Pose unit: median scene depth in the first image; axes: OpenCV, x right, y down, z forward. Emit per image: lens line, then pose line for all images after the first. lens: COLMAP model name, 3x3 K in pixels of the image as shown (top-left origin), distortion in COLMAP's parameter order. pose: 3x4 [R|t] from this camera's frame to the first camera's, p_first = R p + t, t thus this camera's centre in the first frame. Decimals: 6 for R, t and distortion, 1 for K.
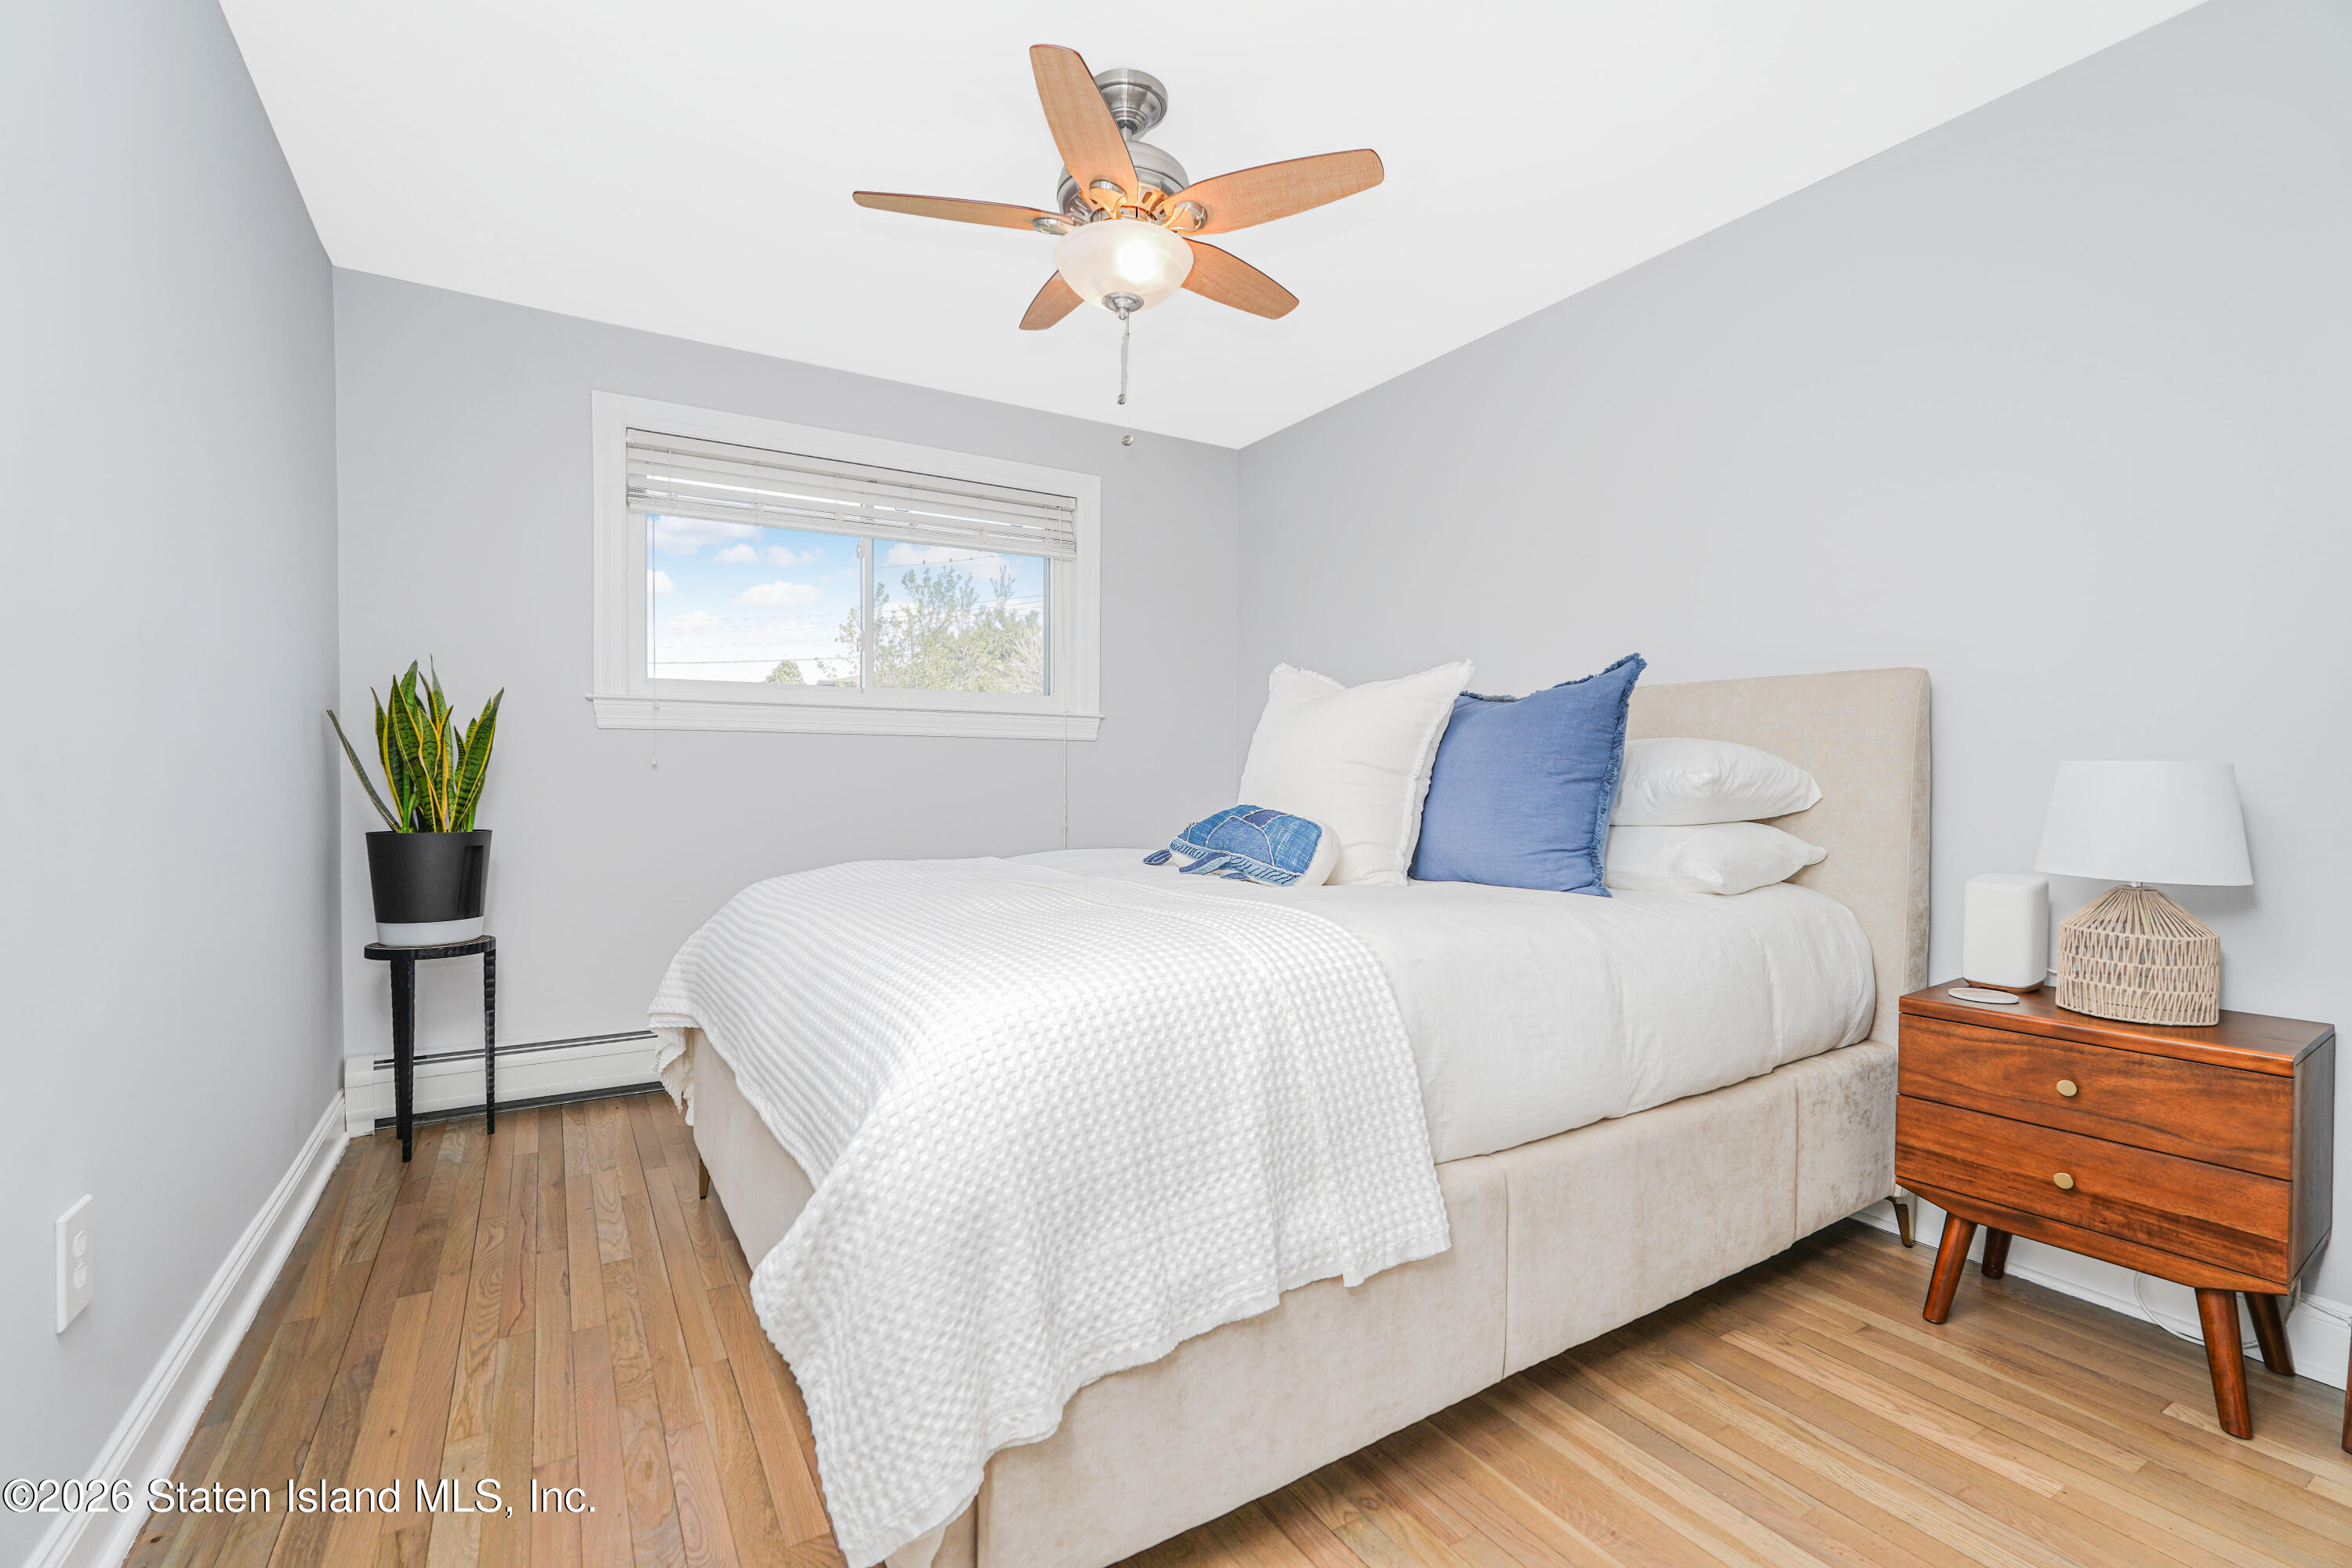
lens RADIAL K [[1049.7, 0, 1174.2], [0, 1049.7, 780.3], [0, 0, 1]] dist [-0.013491, 0.003684]
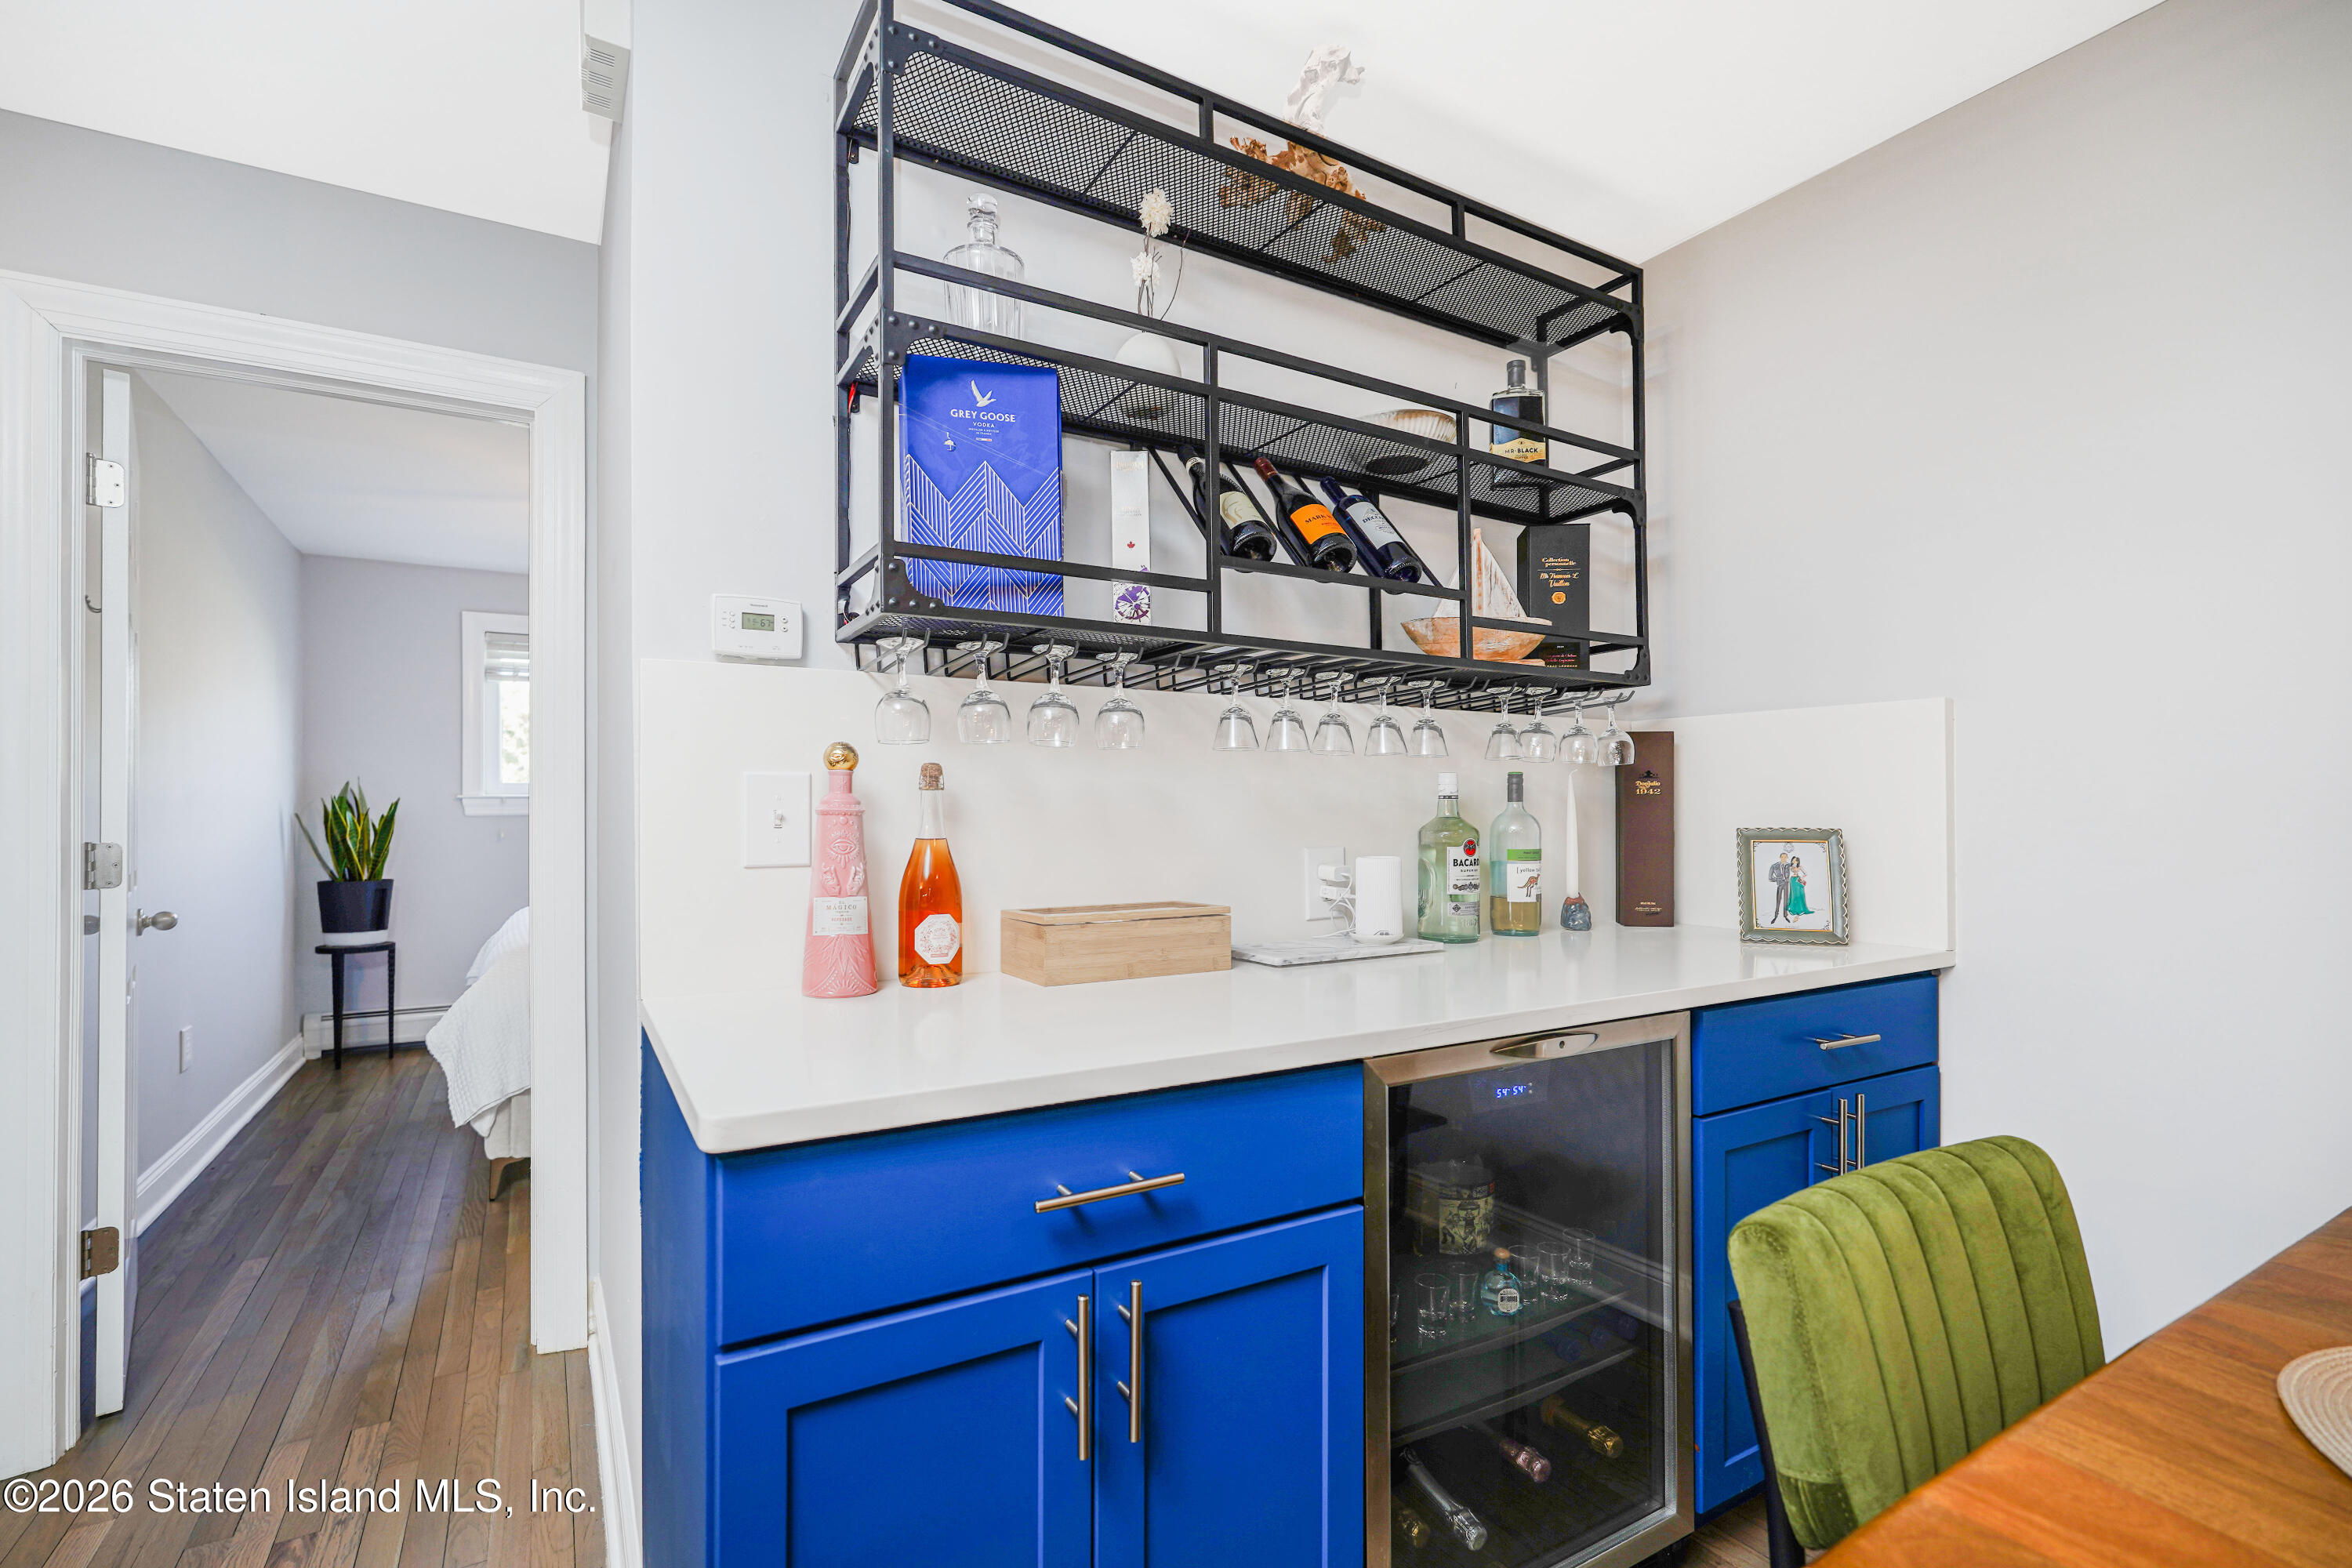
lens RADIAL K [[1049.7, 0, 1165.5], [0, 1049.7, 794.4], [0, 0, 1]] dist [-0.013491, 0.003684]
pose [[0.999964, -0.007895, 0.003095, 0.608937], [0.007990, 0.999455, -0.032027, -0.026671], [-0.002841, 0.032050, 0.999482, -0.717047]]
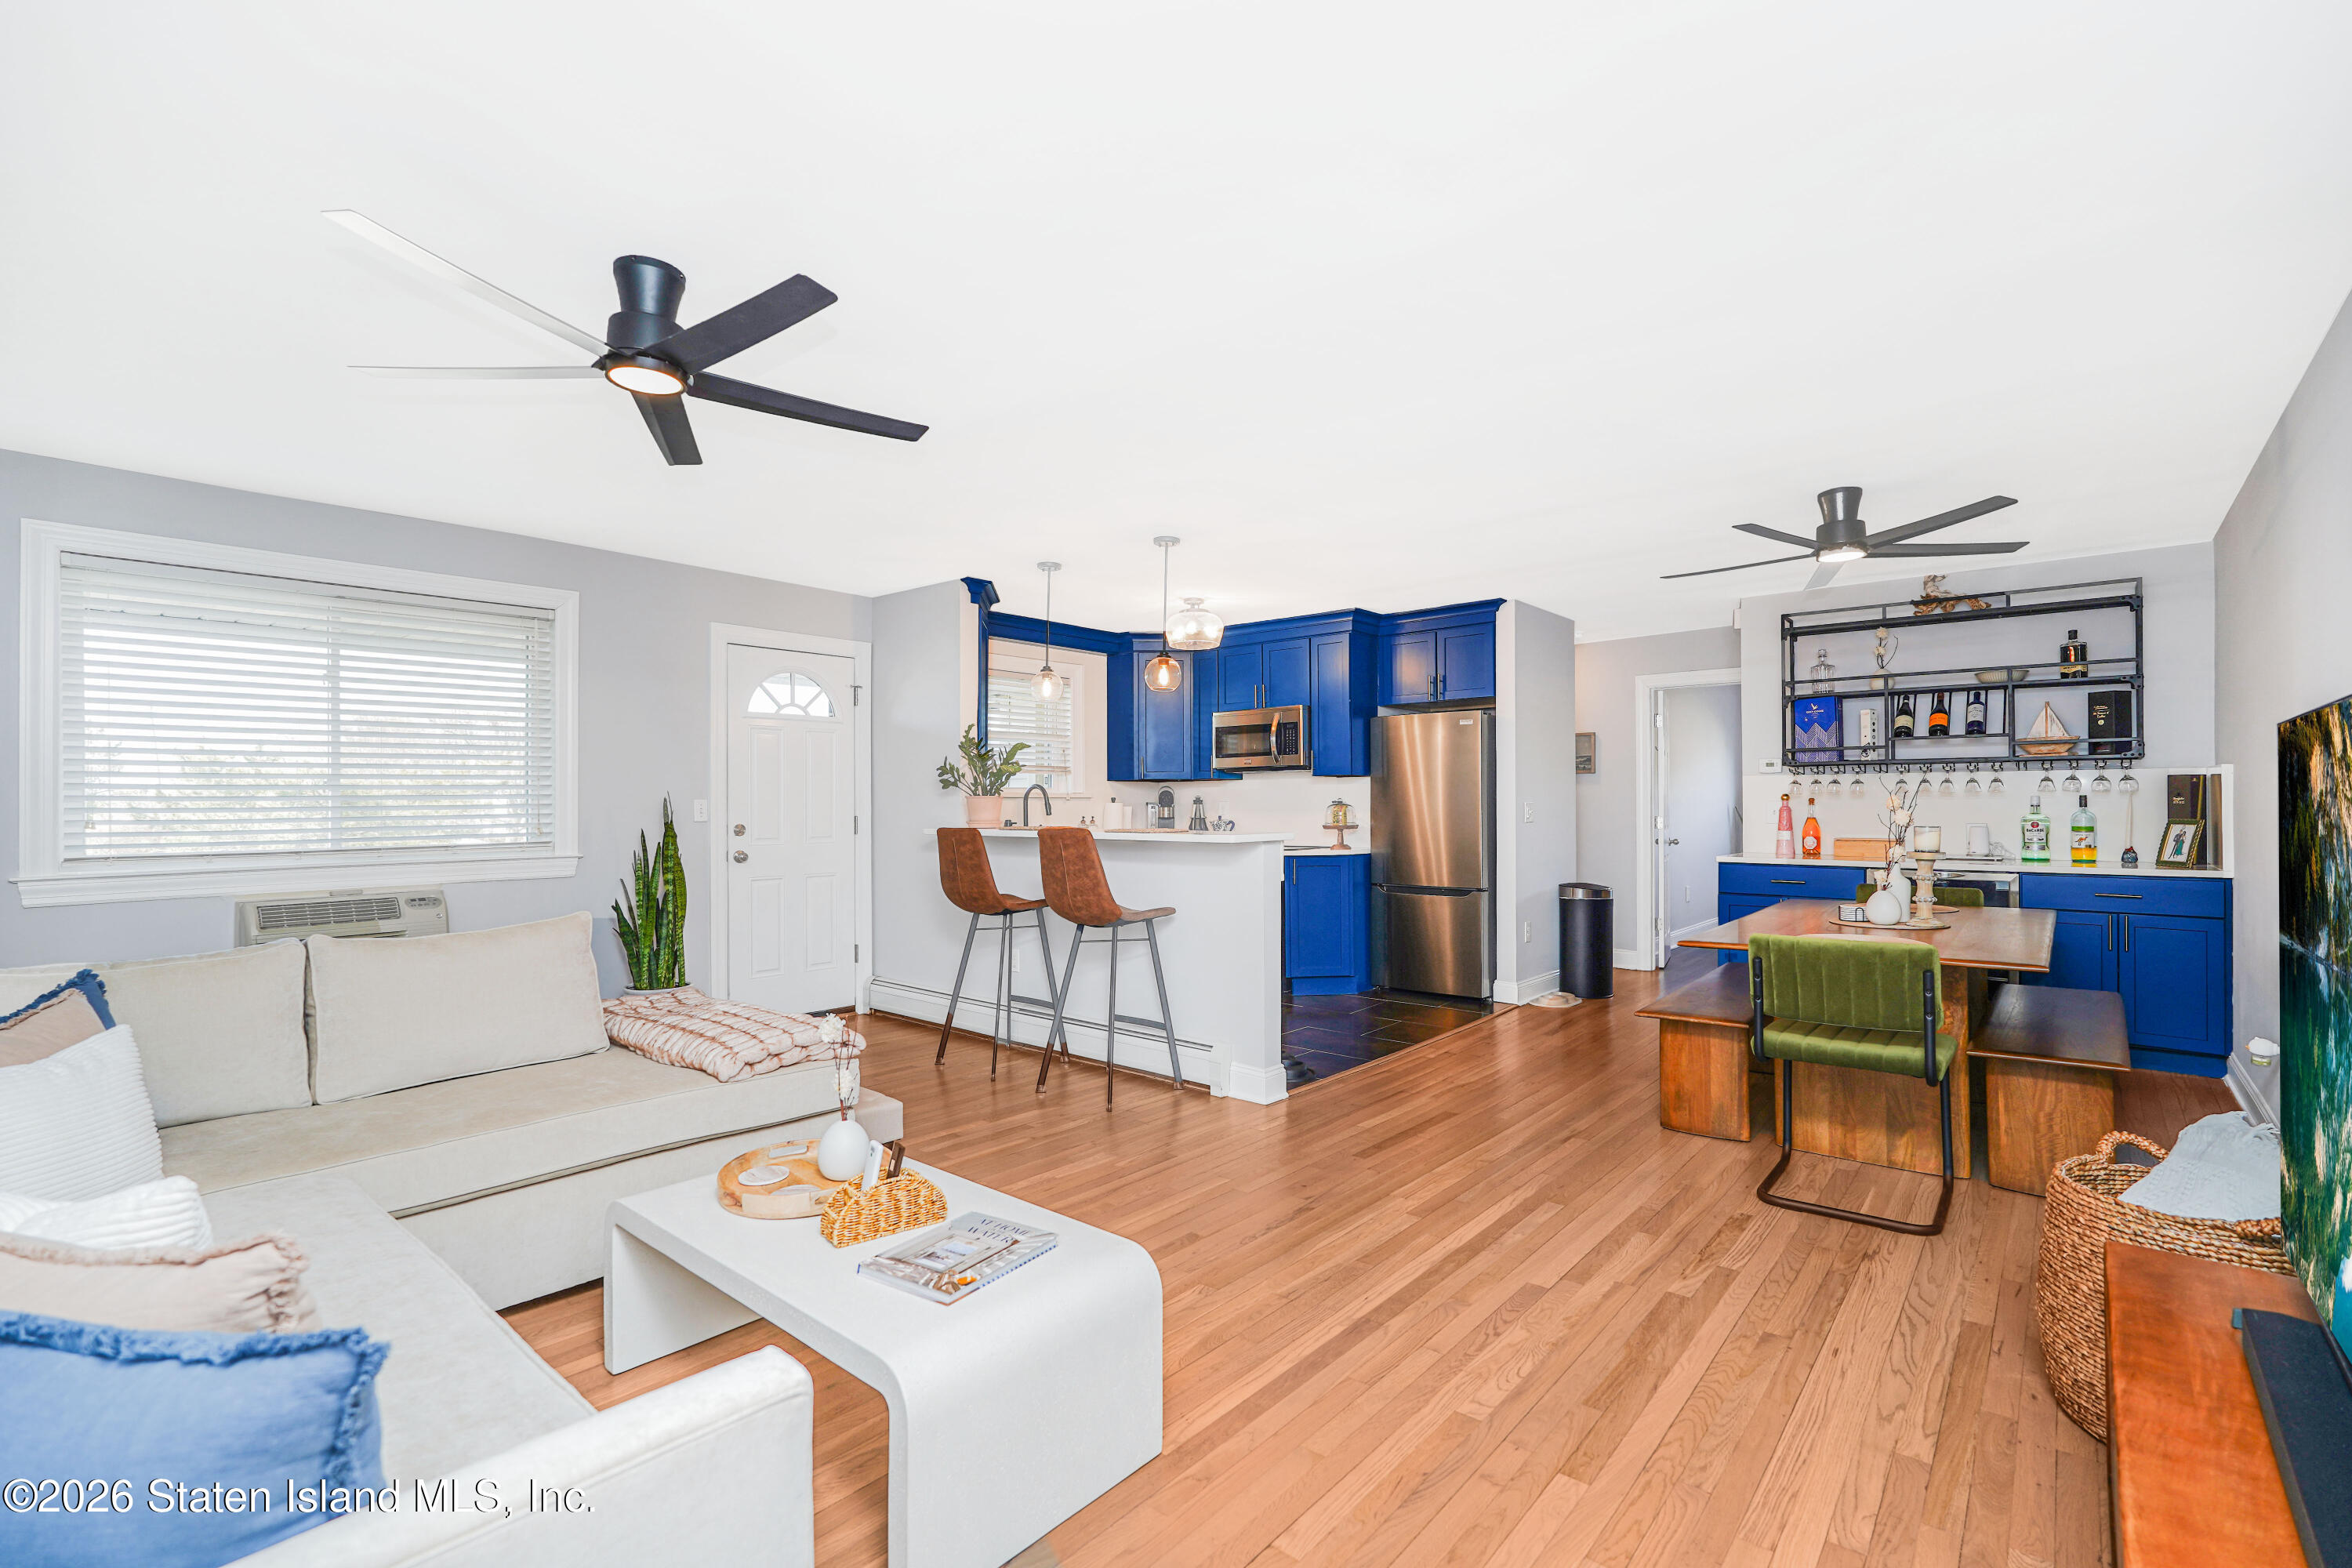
lens RADIAL K [[1049.7, 0, 1204.5], [0, 1049.7, 798.0], [0, 0, 1]] dist [-0.013491, 0.003684]
pose [[0.336718, -0.012434, -0.941524, 1.988818], [-0.009385, 0.999819, -0.016561, -0.015056], [0.941559, 0.014413, 0.336540, -1.975872]]
